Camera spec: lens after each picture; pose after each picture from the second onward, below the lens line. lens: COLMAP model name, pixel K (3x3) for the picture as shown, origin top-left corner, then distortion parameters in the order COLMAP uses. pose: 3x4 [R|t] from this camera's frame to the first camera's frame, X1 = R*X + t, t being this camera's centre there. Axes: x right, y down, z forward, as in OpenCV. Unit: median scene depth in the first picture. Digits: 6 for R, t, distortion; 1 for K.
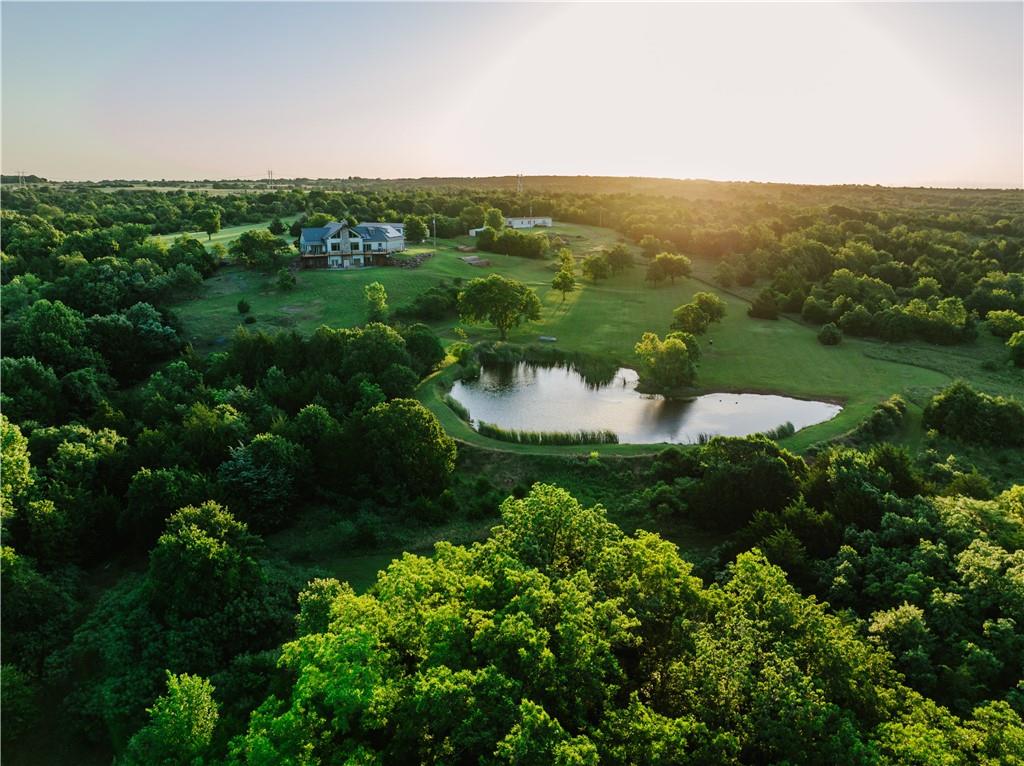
lens RADIAL K [[726.5, 0, 512.0], [0, 726.5, 383.0], [0, 0, 1]] dist [-0.036474, 0.004995]
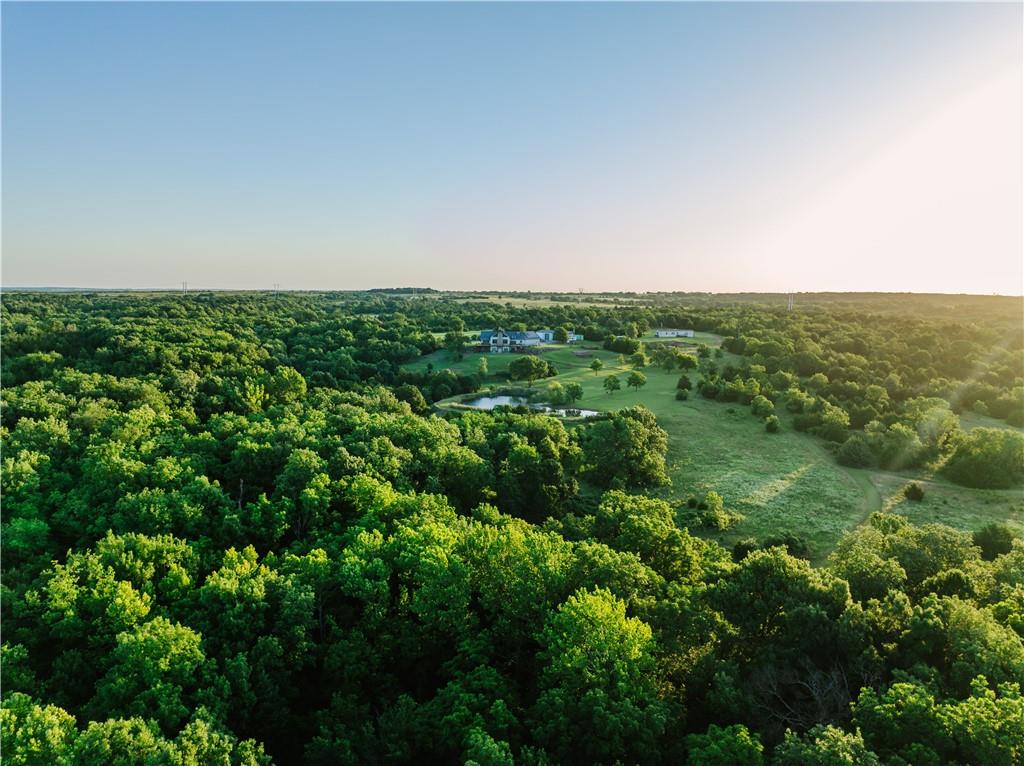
lens RADIAL K [[726.5, 0, 512.0], [0, 726.5, 383.0], [0, 0, 1]] dist [-0.036474, 0.004995]
pose [[0.884216, 0.062579, -0.462867, 0.939883], [-0.130070, 0.984774, -0.115334, 0.177735], [0.448602, 0.162185, 0.878892, -0.845232]]
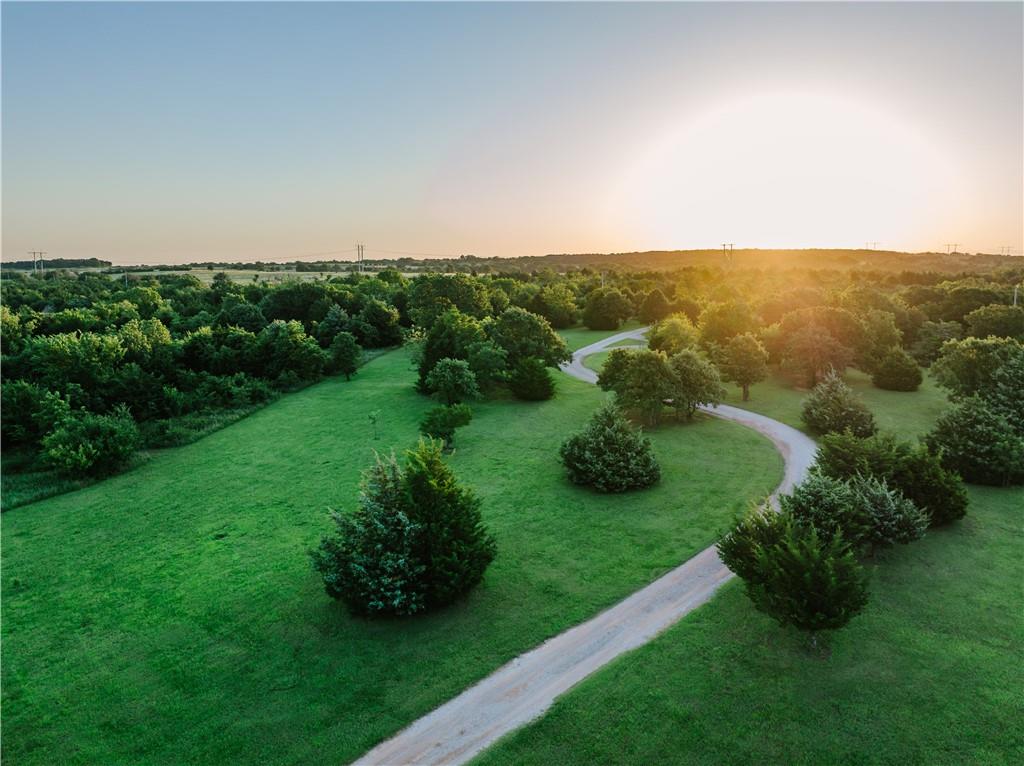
lens RADIAL K [[726.5, 0, 512.0], [0, 726.5, 383.0], [0, 0, 1]] dist [-0.036474, 0.004995]
pose [[0.991258, 0.003843, -0.131882, -0.560131], [-0.018648, 0.993622, -0.111208, -0.534145], [0.130613, 0.112695, 0.985008, 2.004699]]
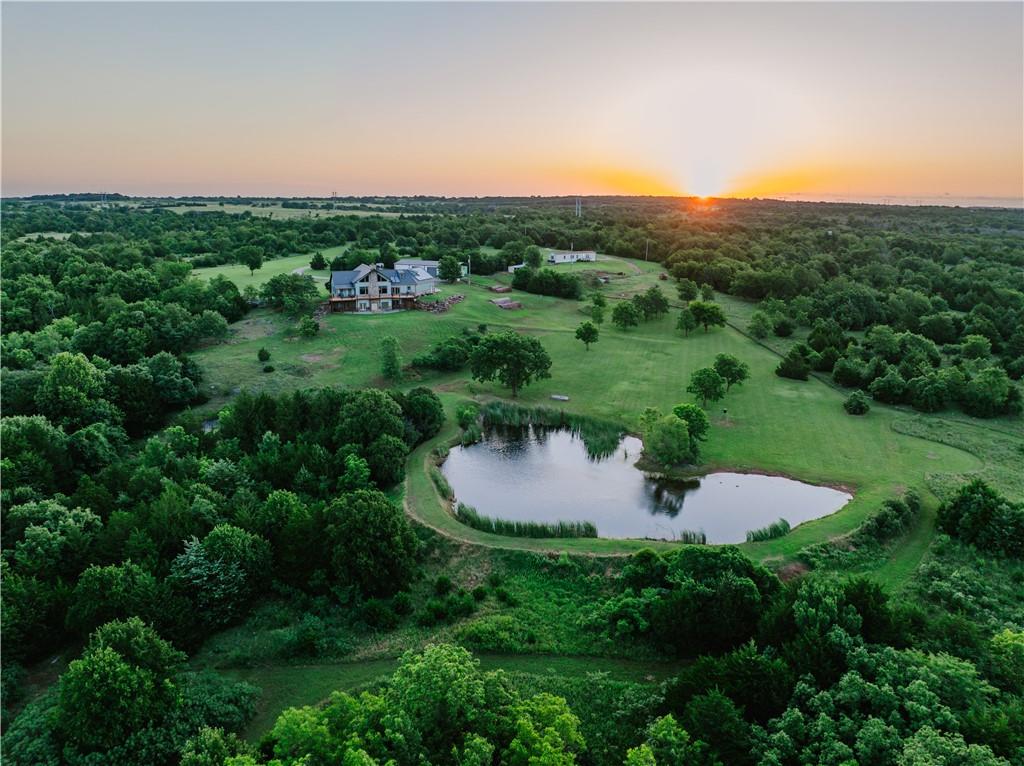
lens RADIAL K [[726.5, 0, 512.0], [0, 726.5, 383.0], [0, 0, 1]] dist [-0.036474, 0.004995]
pose [[0.995885, 0.025808, -0.086875, 0.074815], [-0.027586, 0.999433, -0.019327, -0.064823], [0.086326, 0.021644, 0.996032, 0.022369]]
